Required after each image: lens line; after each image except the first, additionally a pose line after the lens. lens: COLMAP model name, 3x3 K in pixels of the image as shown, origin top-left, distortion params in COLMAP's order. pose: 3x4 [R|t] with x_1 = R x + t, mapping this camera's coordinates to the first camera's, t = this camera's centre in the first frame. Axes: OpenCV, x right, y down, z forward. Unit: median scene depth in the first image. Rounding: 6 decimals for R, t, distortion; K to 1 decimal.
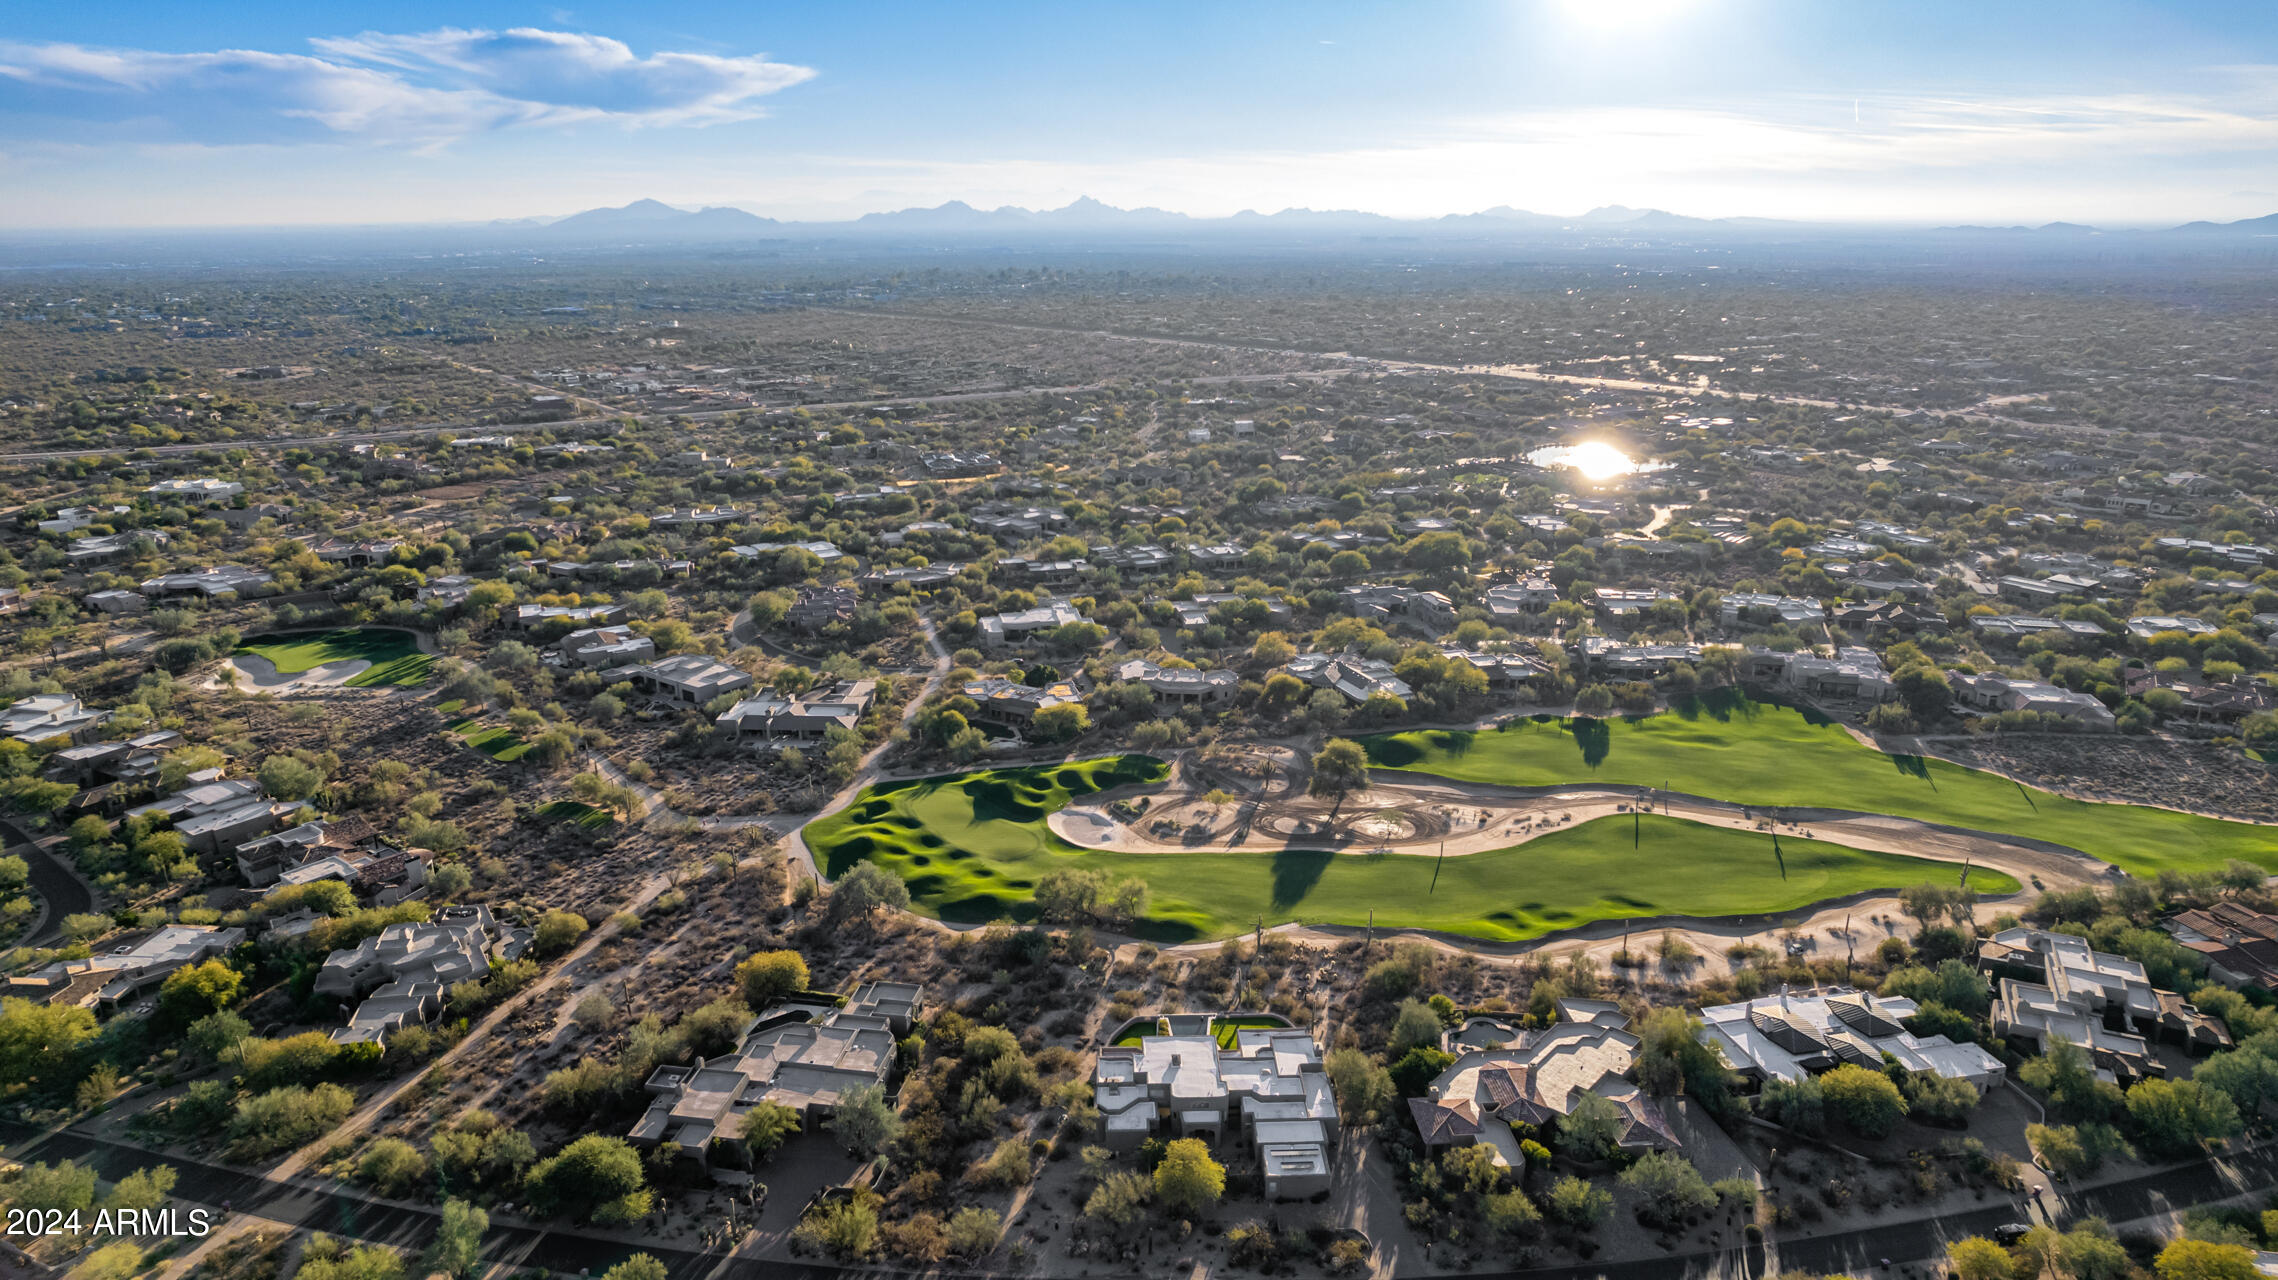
lens RADIAL K [[1501.2, 0, 1119.1], [0, 1501.2, 642.4], [0, 0, 1]] dist [-0.078689, 0.066177]
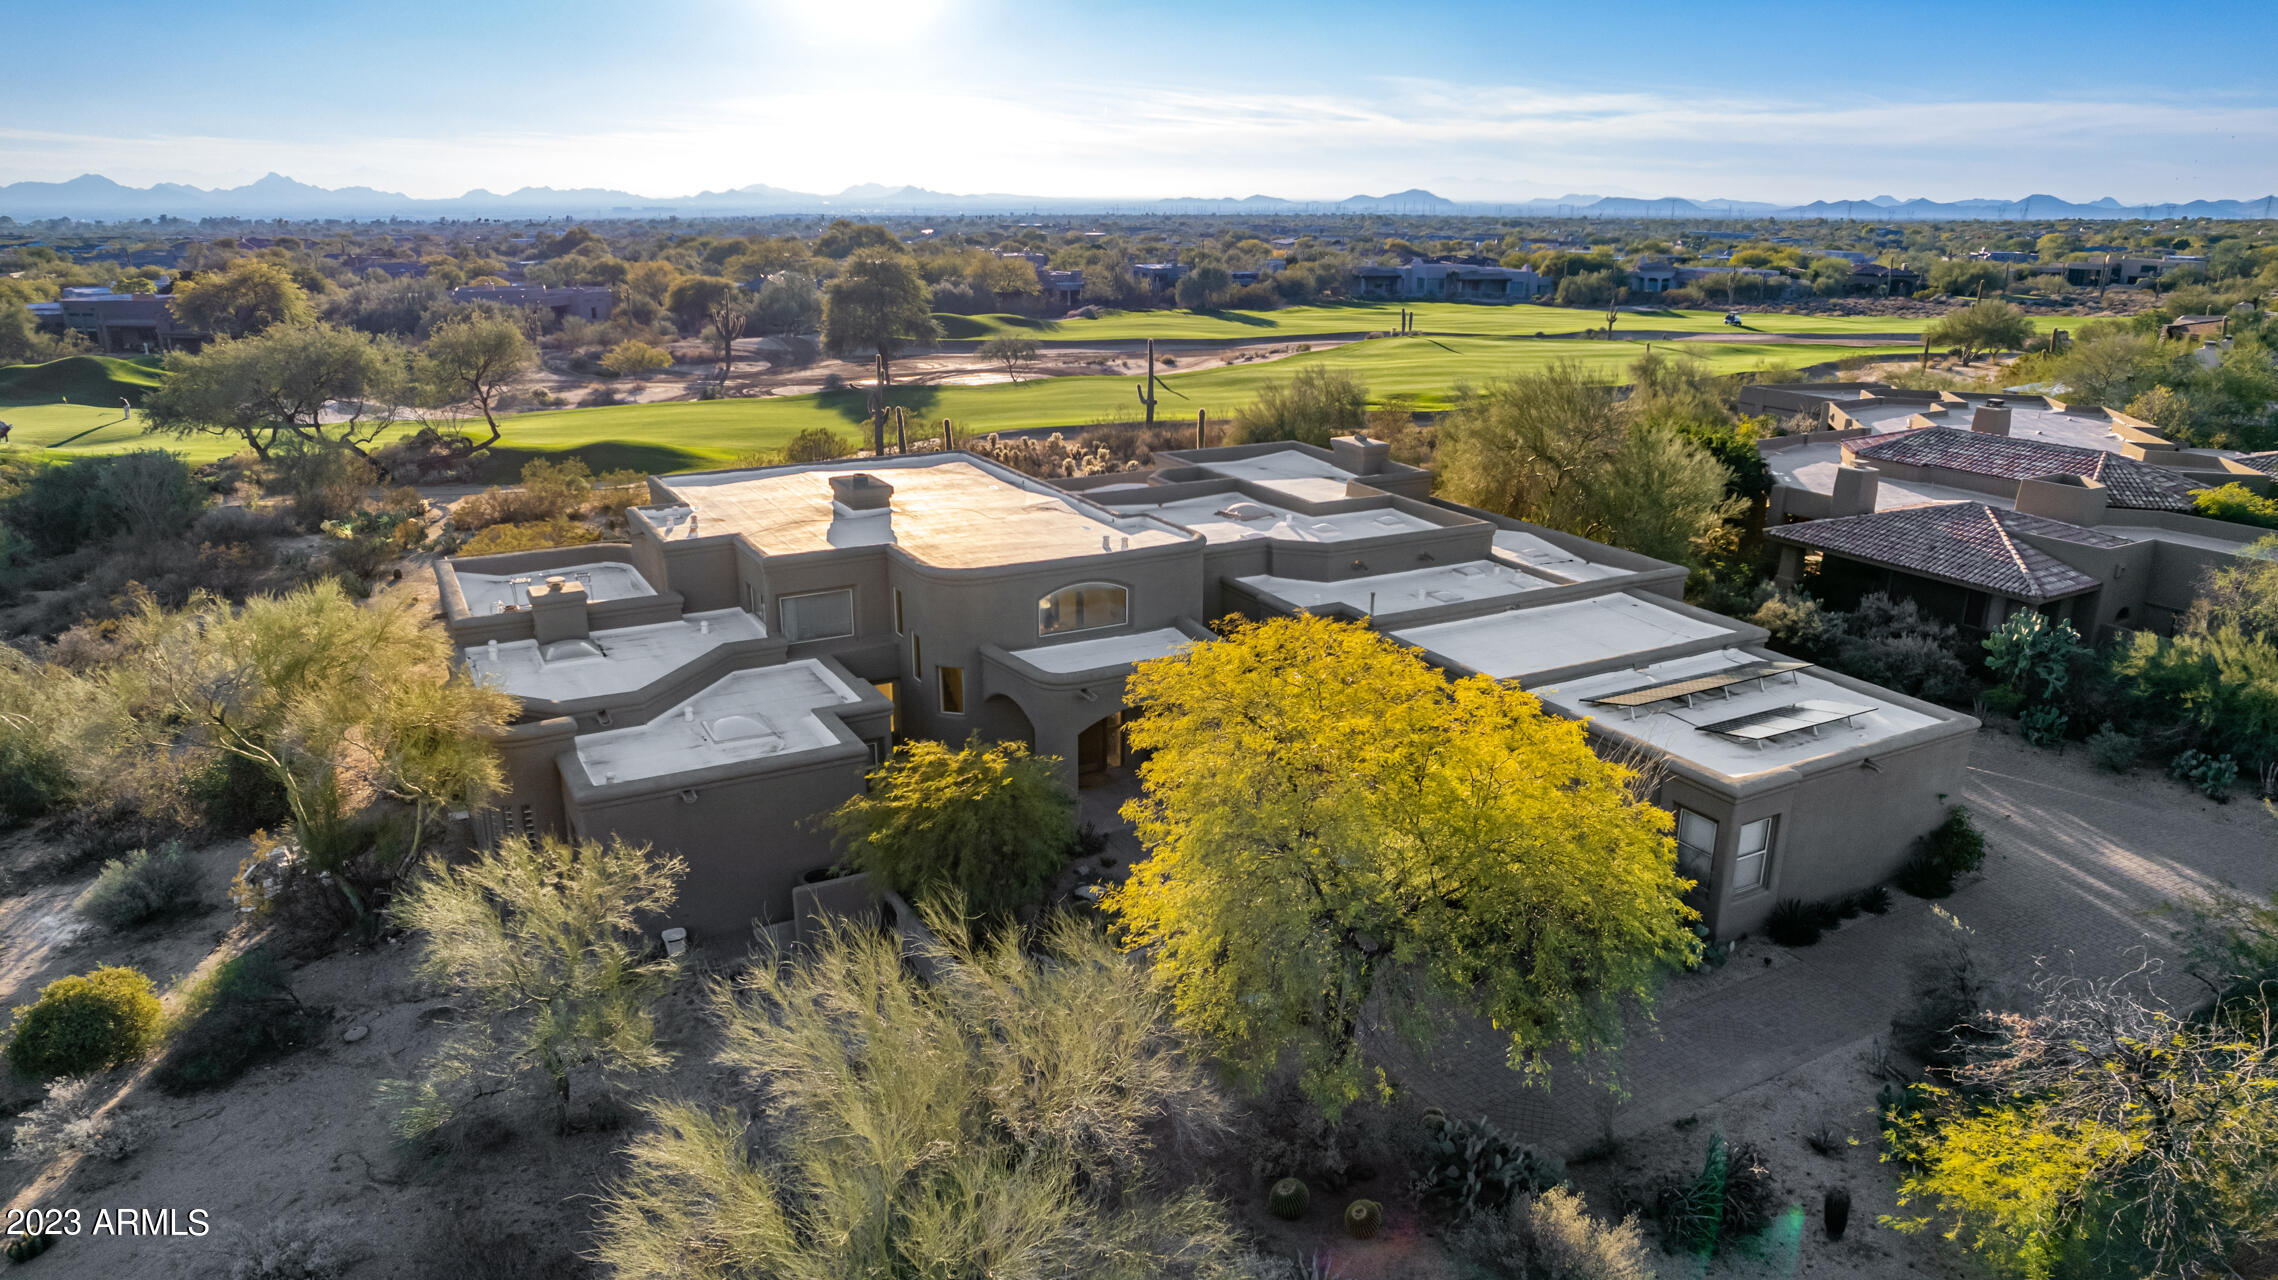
lens RADIAL K [[1479.1, 0, 1139.0], [0, 1479.1, 639.0], [0, 0, 1]] dist [-0.079593, 0.070644]
pose [[0.879149, -0.116136, 0.462178, -0.019884], [0.122207, 0.992361, 0.016899, 0.249981], [-0.460610, 0.041625, 0.886626, 0.667984]]
